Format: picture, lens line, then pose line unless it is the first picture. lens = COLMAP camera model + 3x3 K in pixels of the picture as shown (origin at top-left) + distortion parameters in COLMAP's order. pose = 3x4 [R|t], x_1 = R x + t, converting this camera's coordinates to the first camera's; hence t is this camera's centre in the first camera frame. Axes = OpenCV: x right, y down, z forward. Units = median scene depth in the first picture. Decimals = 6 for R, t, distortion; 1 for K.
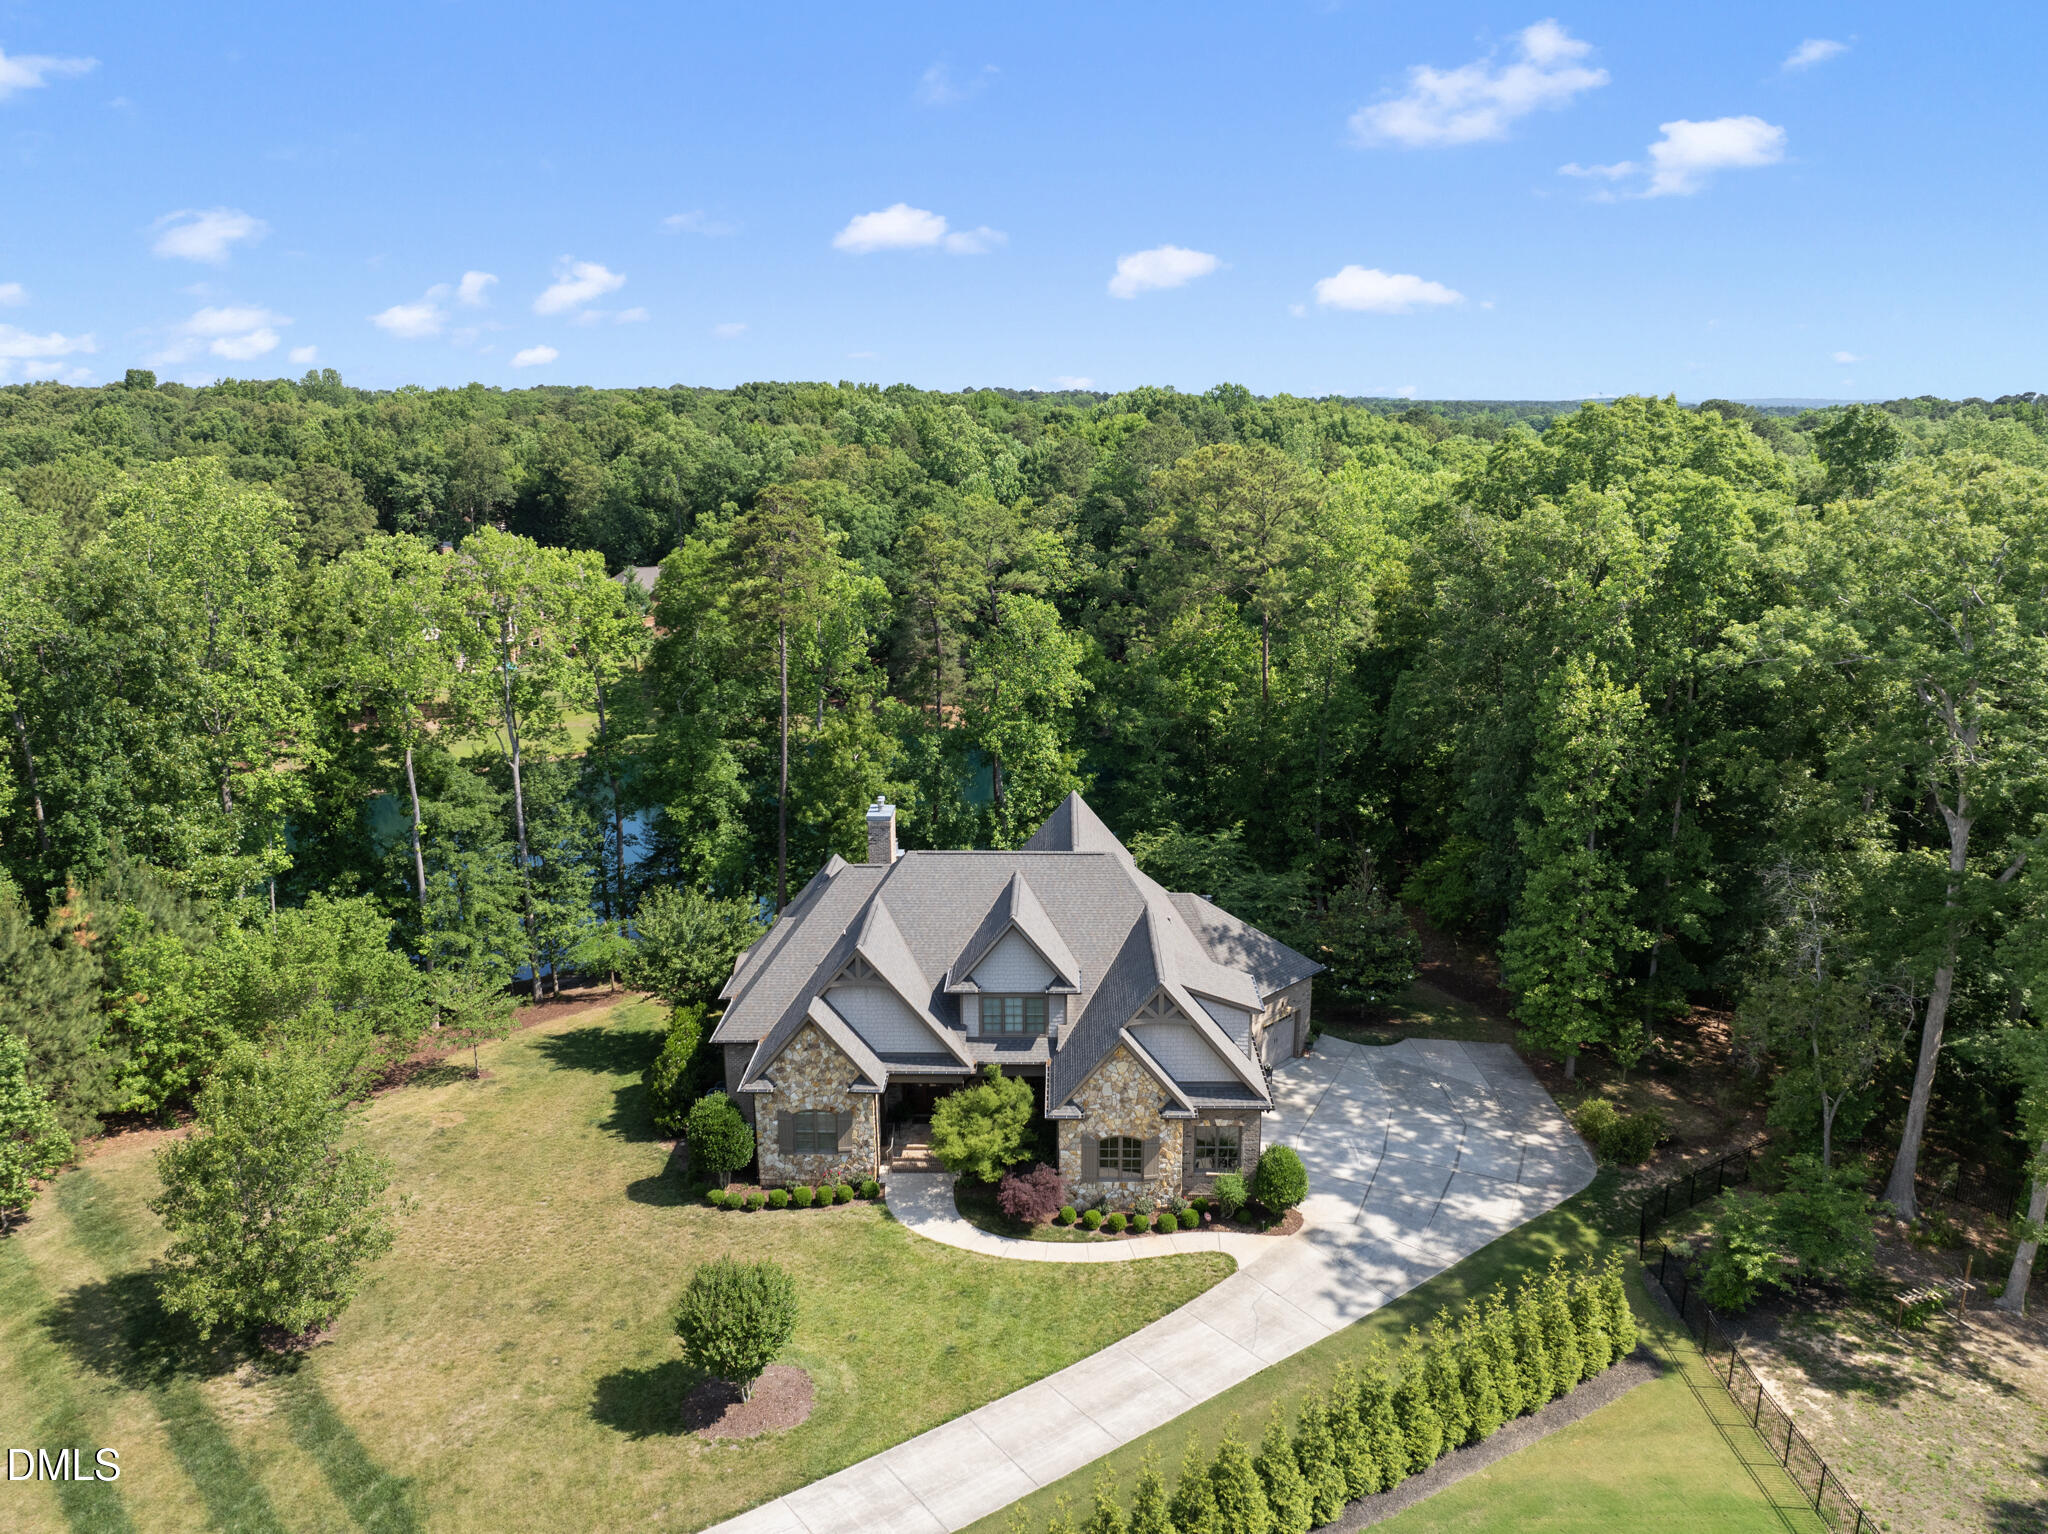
lens RADIAL K [[1445.7, 0, 1029.0], [0, 1445.7, 758.3], [0, 0, 1]] dist [-0.046311, 0.015404]
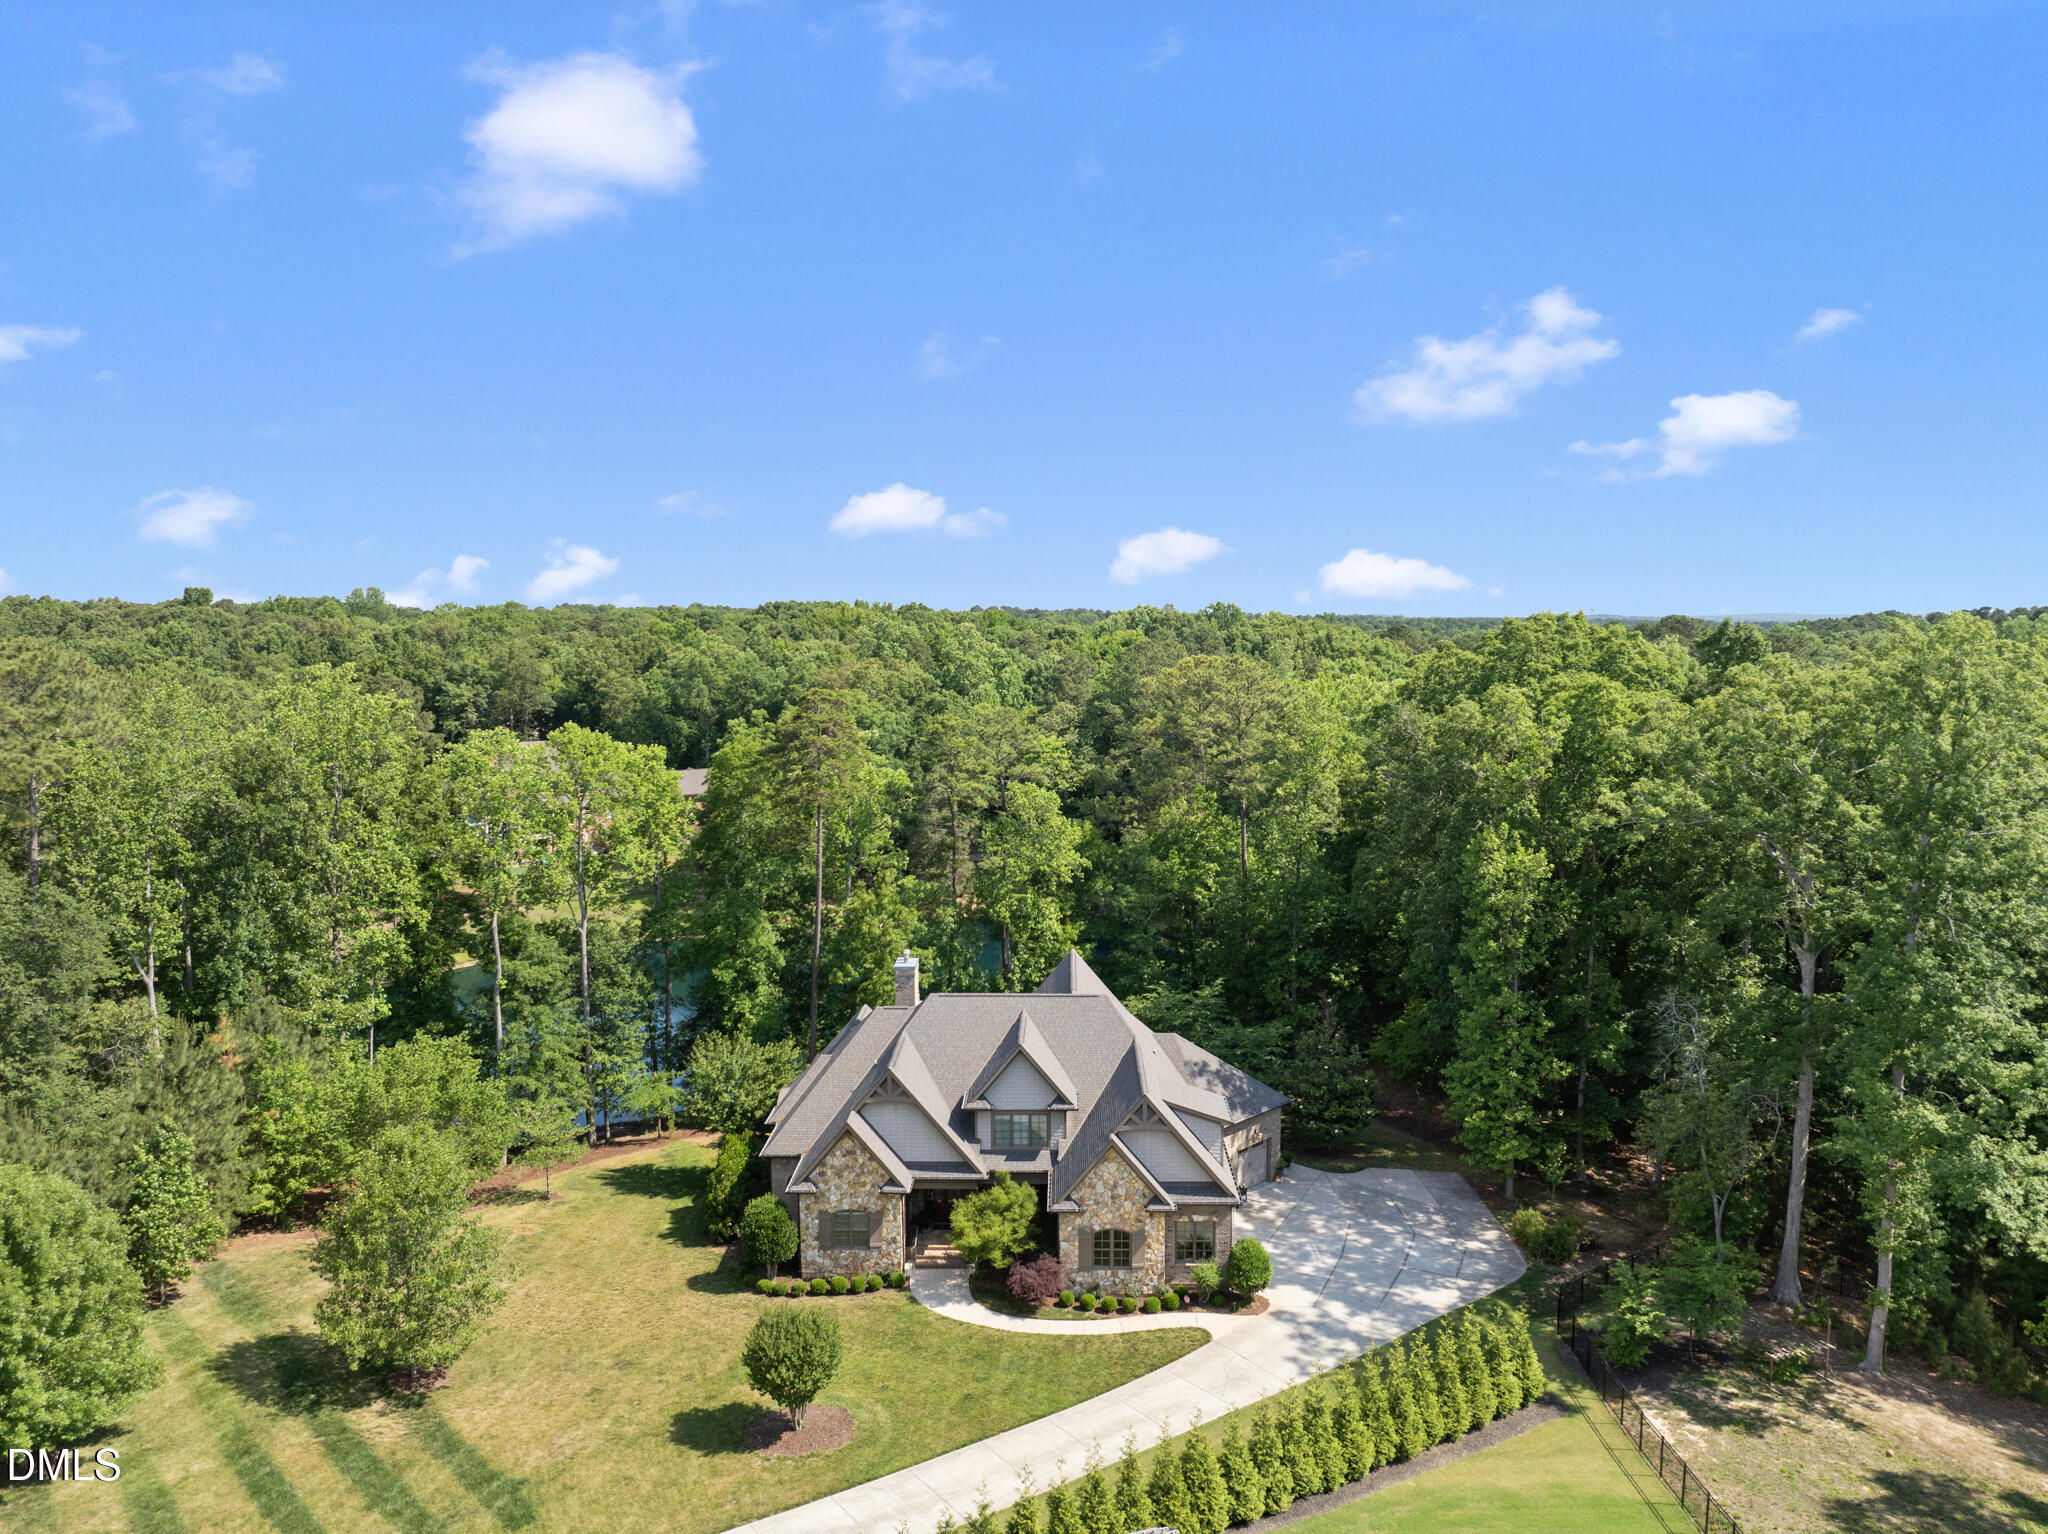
lens RADIAL K [[1445.7, 0, 1030.2], [0, 1445.7, 760.3], [0, 0, 1]] dist [-0.046311, 0.015404]
pose [[0.999996, -0.000349, -0.002962, 0.000619], [-0.000084, 0.989437, -0.144964, 0.052416], [0.002981, 0.144964, 0.989432, -0.208375]]
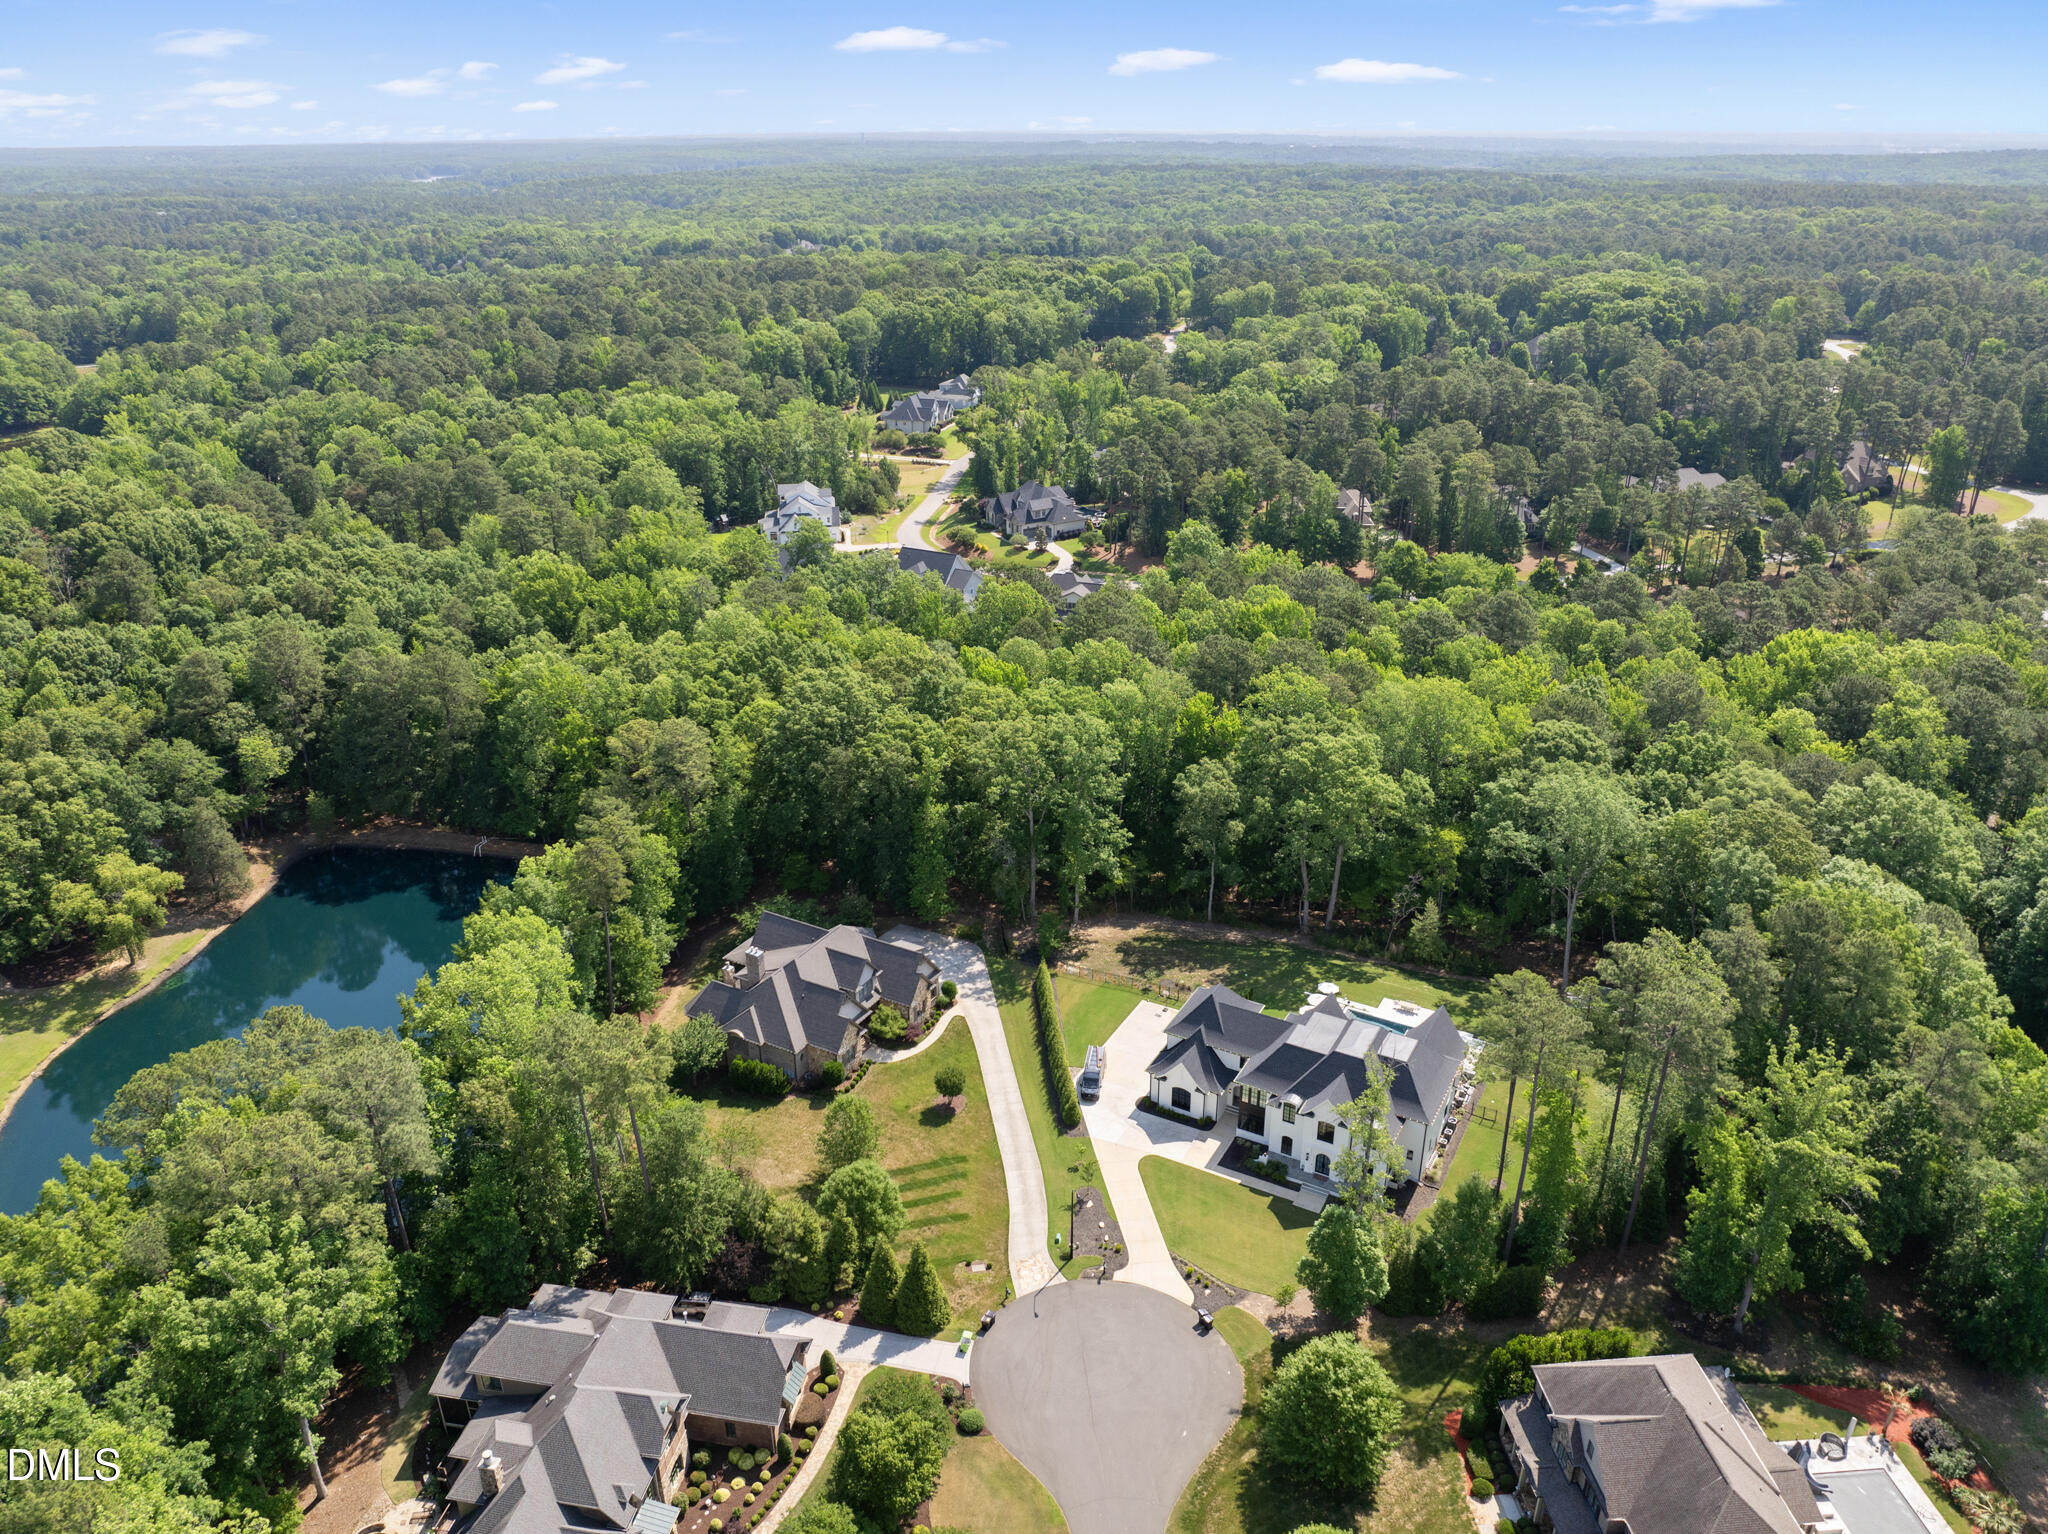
lens RADIAL K [[1445.7, 0, 1033.5], [0, 1445.7, 764.8], [0, 0, 1]] dist [-0.046311, 0.015404]
pose [[0.482478, -0.376949, 0.790648, -2.088203], [0.218252, 0.925927, 0.308261, -1.128274], [-0.848281, 0.023831, 0.529010, -0.903522]]
